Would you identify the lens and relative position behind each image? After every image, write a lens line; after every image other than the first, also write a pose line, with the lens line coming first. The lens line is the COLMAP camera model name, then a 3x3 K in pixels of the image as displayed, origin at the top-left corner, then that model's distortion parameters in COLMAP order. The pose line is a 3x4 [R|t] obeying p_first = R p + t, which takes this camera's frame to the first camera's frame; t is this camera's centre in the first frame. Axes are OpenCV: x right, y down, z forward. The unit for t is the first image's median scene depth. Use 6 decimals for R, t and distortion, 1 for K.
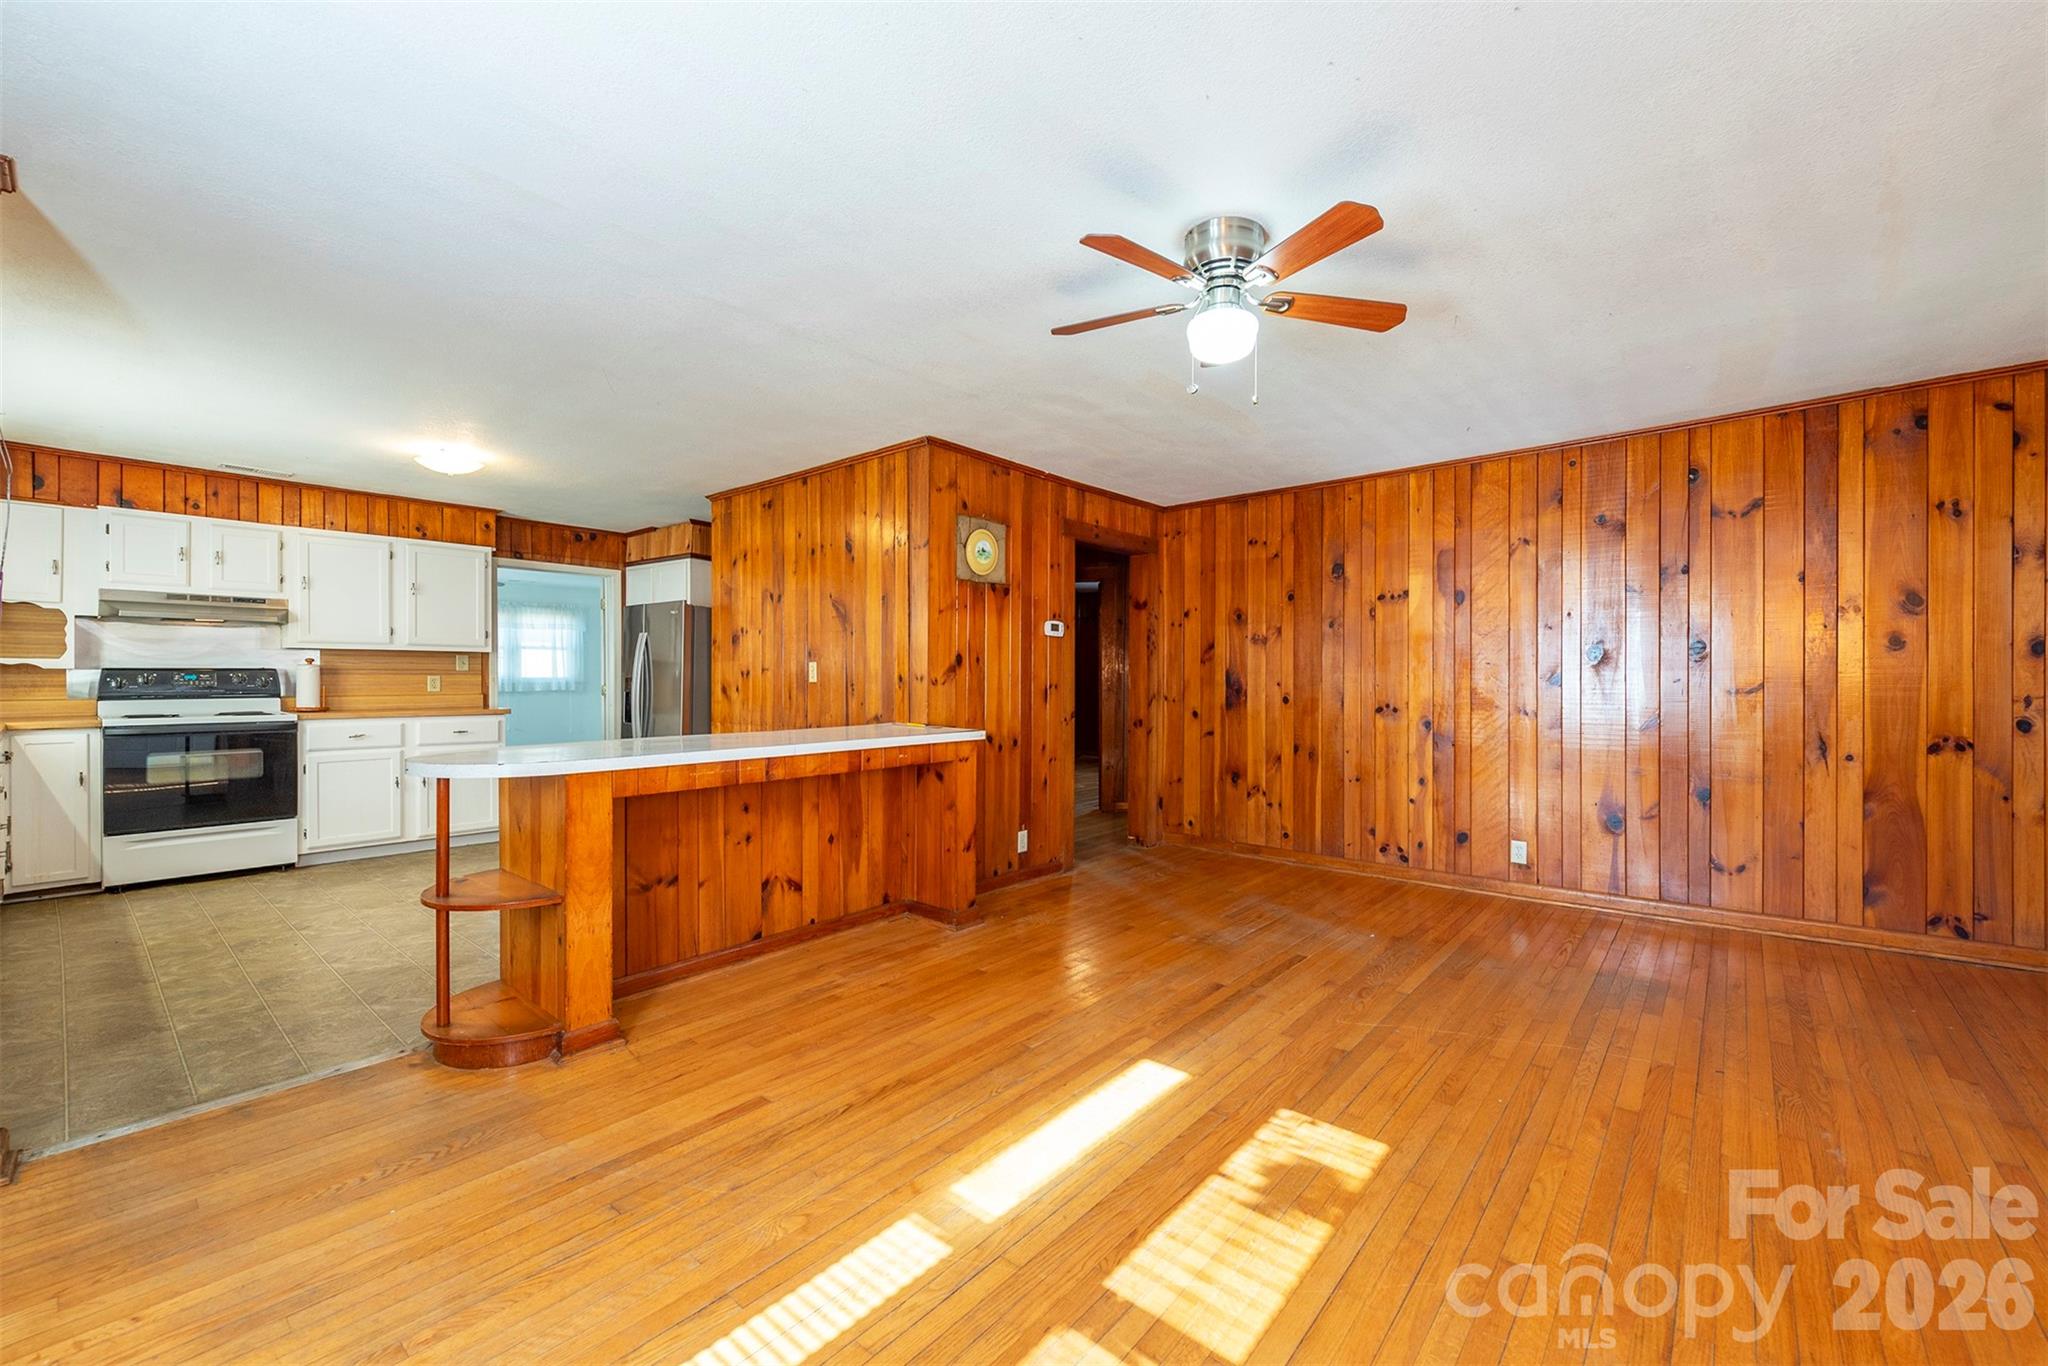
lens RADIAL K [[780.9, 0, 1034.8], [0, 780.9, 679.9], [0, 0, 1]] dist [0.003235, 0.000240]
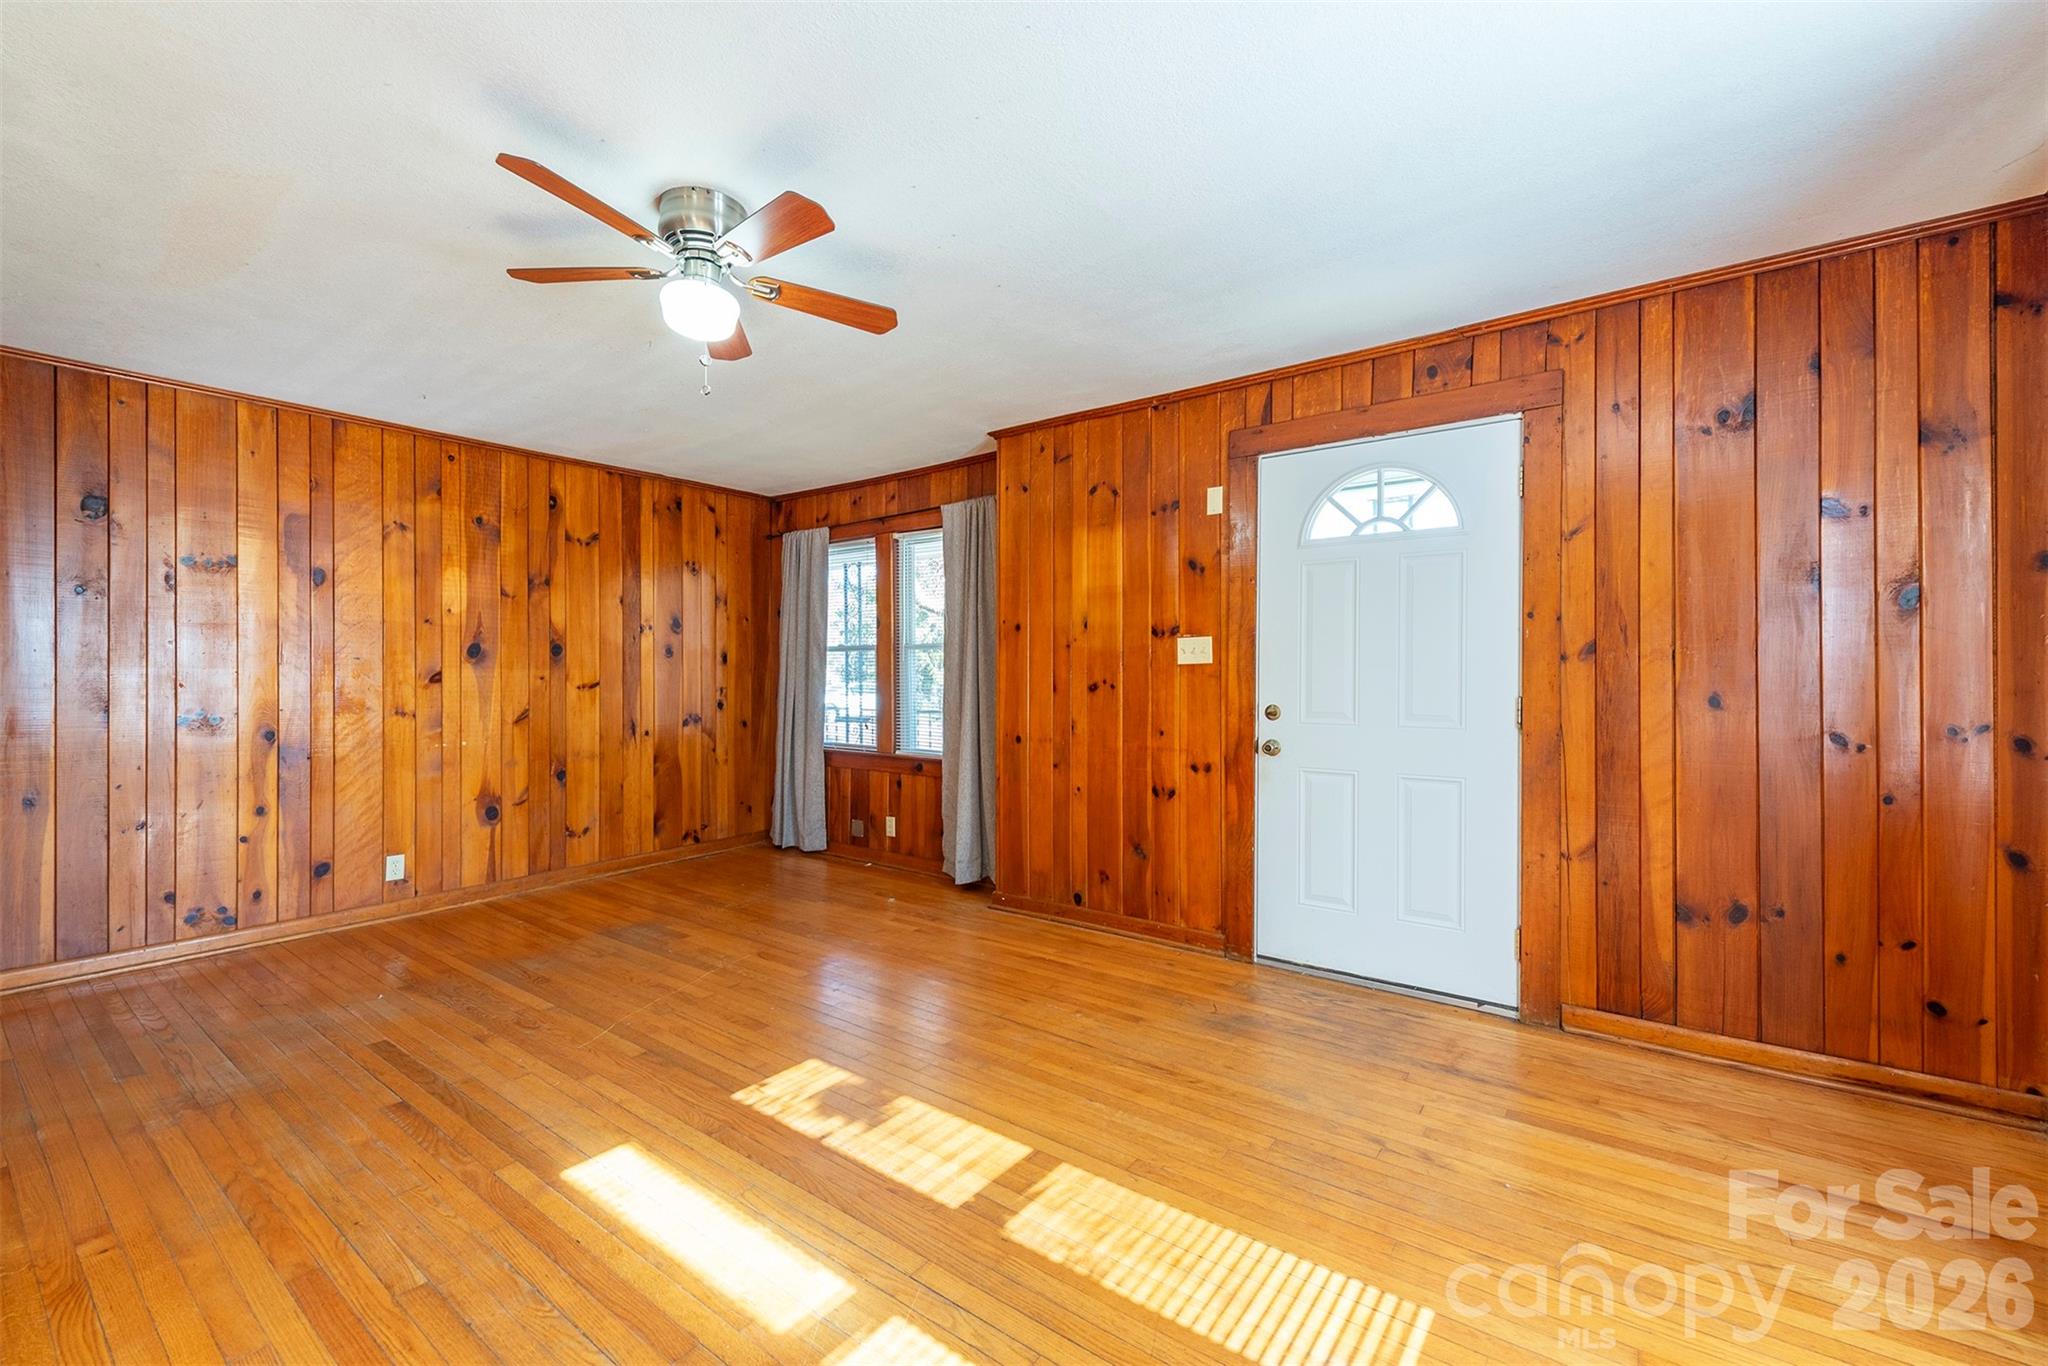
lens RADIAL K [[828.2, 0, 1016.4], [0, 828.2, 680.0], [0, 0, 1]] dist [0.003413, -0.000570]
pose [[-0.025253, -0.002974, 0.999677, -0.482398], [0.000173, 0.999996, 0.002980, -0.000201], [-0.999681, 0.000248, -0.025253, 0.405357]]
